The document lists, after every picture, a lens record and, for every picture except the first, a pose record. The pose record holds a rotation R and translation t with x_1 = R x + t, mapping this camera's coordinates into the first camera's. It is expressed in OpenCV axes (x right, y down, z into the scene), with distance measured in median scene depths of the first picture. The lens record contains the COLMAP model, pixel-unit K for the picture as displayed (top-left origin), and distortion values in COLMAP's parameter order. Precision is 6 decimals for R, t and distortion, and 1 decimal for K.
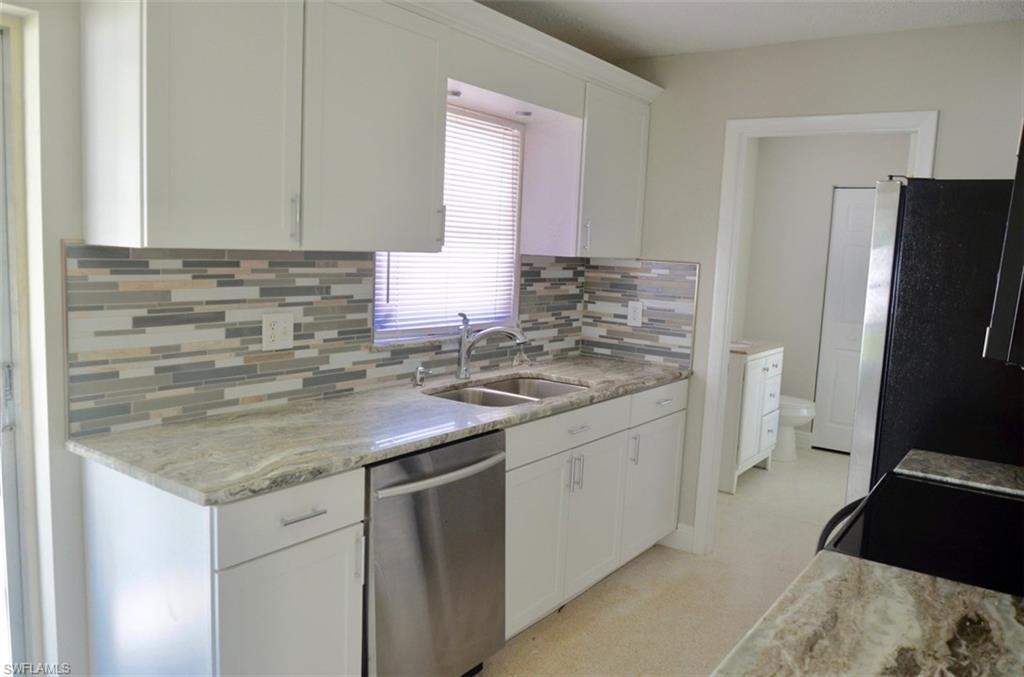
lens RADIAL K [[776.0, 0, 512.0], [0, 776.0, 338.5], [0, 0, 1]] dist [-0.049212, 0.006333]
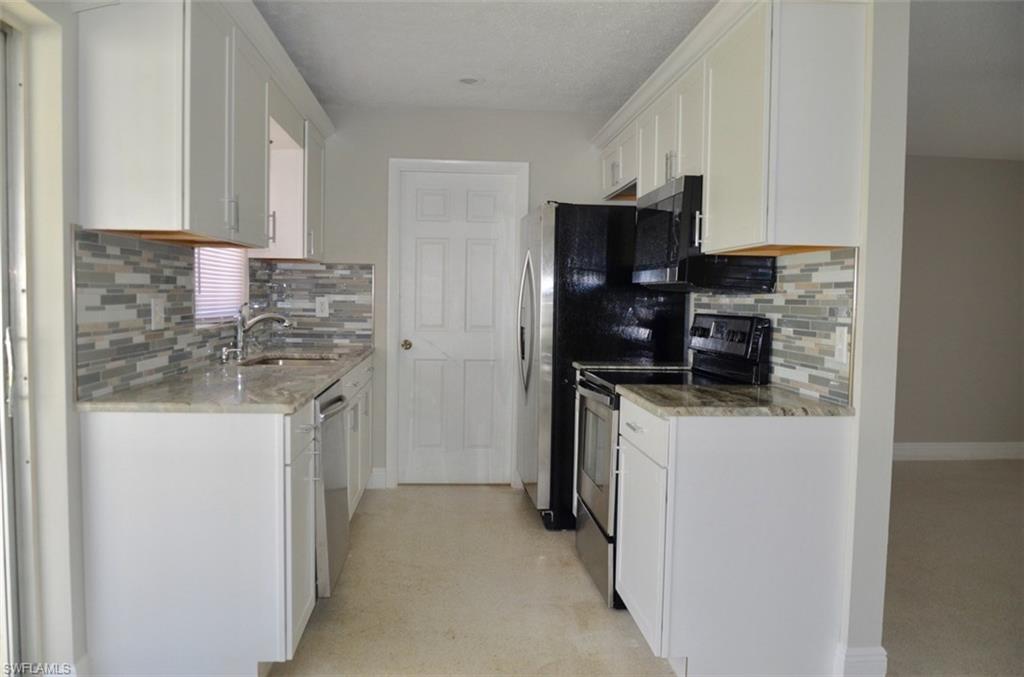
lens RADIAL K [[776.0, 0, 512.0], [0, 776.0, 338.5], [0, 0, 1]] dist [-0.049212, 0.006333]
pose [[0.759071, -0.068810, 0.647361, -0.615079], [0.095107, 0.995451, -0.005709, 0.080224], [-0.644023, 0.065902, 0.762162, -0.203021]]
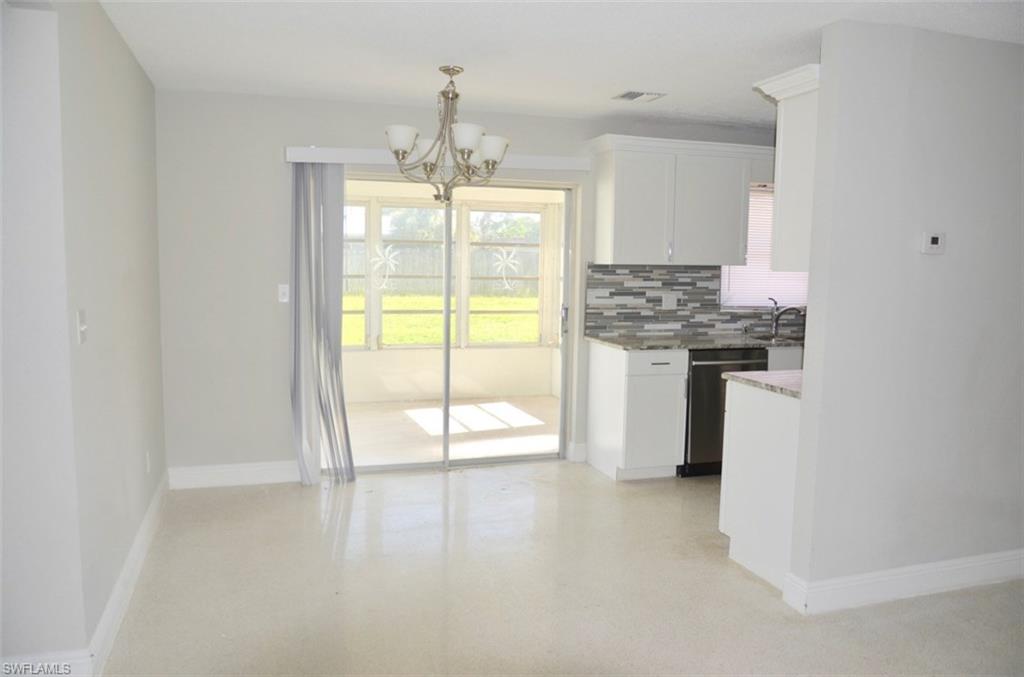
lens RADIAL K [[776.0, 0, 512.0], [0, 776.0, 338.5], [0, 0, 1]] dist [-0.049212, 0.006333]
pose [[0.808459, 0.032645, -0.587646, 0.623641], [-0.051584, 0.998548, -0.015495, 0.148984], [0.586287, 0.042840, 0.808970, -1.037976]]
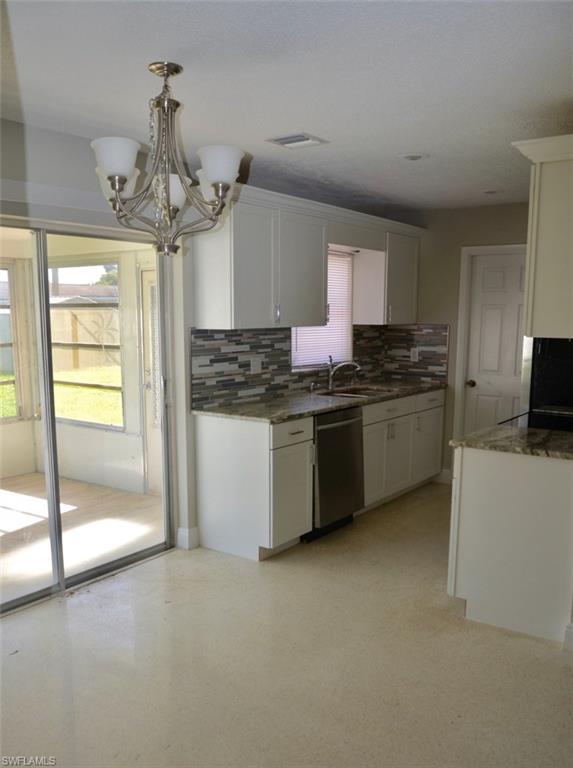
lens RADIAL K [[687.9, 0, 286.9], [0, 687.9, 431.3], [0, 0, 1]] dist [-0.043497, -0.002586]
pose [[0.999103, -0.042216, -0.003426, -0.206732], [0.042336, 0.997814, 0.050742, 0.076977], [0.001276, -0.050841, 0.998706, -0.895291]]
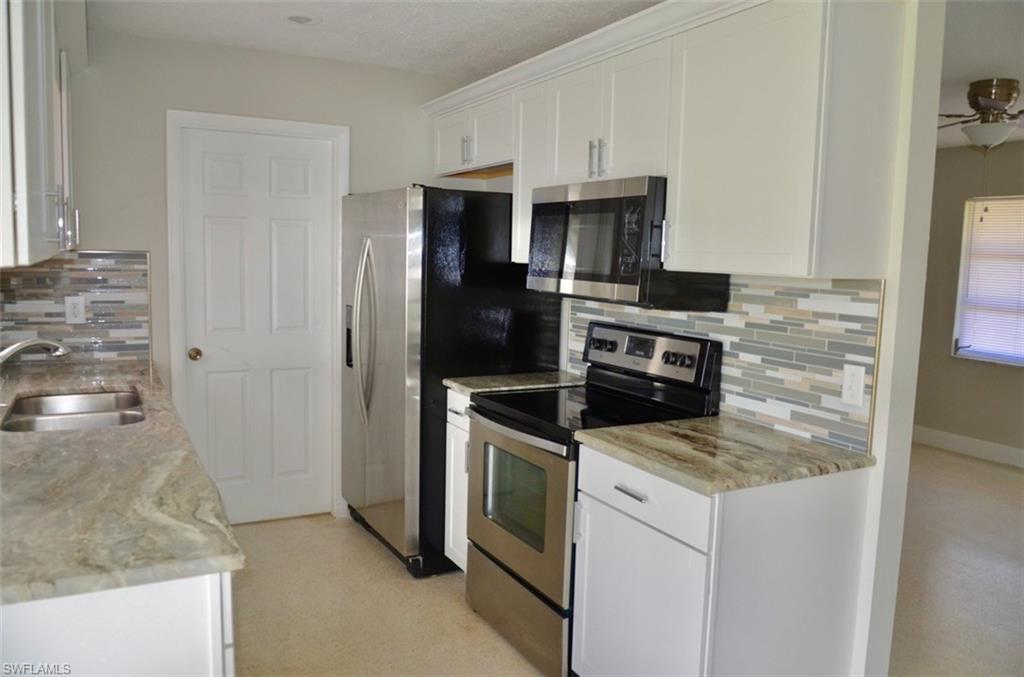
lens RADIAL K [[776.0, 0, 512.0], [0, 776.0, 338.5], [0, 0, 1]] dist [-0.049212, 0.006333]
pose [[0.440856, -0.134379, 0.887462, -0.611853], [0.100852, 0.989884, 0.099788, -0.053898], [-0.891894, 0.045510, 0.449948, 0.210858]]
